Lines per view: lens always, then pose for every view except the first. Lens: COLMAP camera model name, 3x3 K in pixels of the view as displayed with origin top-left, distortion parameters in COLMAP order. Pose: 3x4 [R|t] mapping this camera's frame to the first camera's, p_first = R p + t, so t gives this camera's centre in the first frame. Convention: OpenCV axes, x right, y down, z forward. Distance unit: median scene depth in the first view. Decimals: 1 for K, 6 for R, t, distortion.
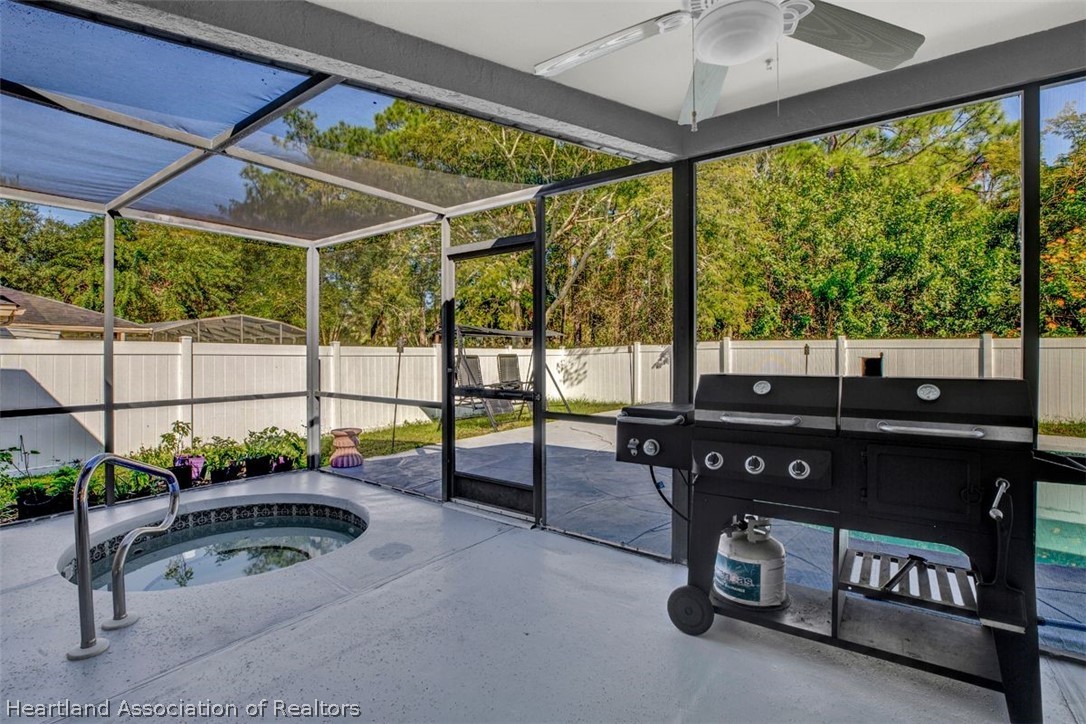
lens RADIAL K [[515.0, 0, 536.4], [0, 515.0, 362.4], [0, 0, 1]] dist [-0.023003, 0.000168]
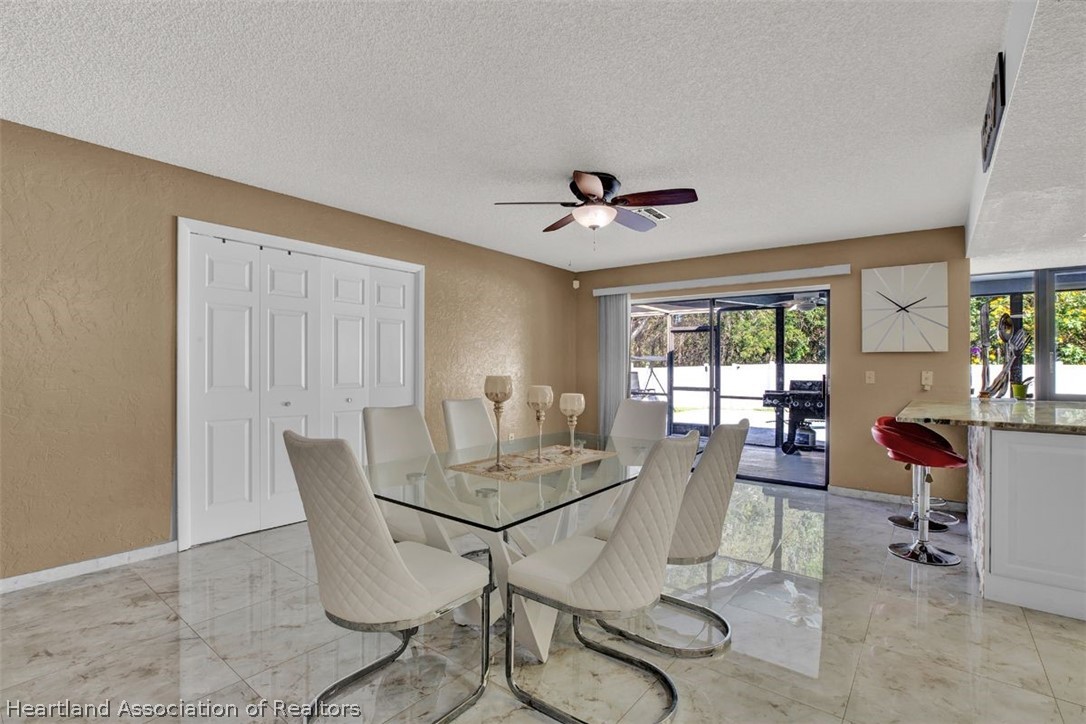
lens RADIAL K [[515.0, 0, 536.4], [0, 515.0, 362.4], [0, 0, 1]] dist [-0.023003, 0.000168]
pose [[0.999179, 0.006750, -0.039944, -0.688700], [-0.008081, 0.999415, -0.033245, 0.022472], [0.039696, 0.033541, 0.998649, -1.378240]]
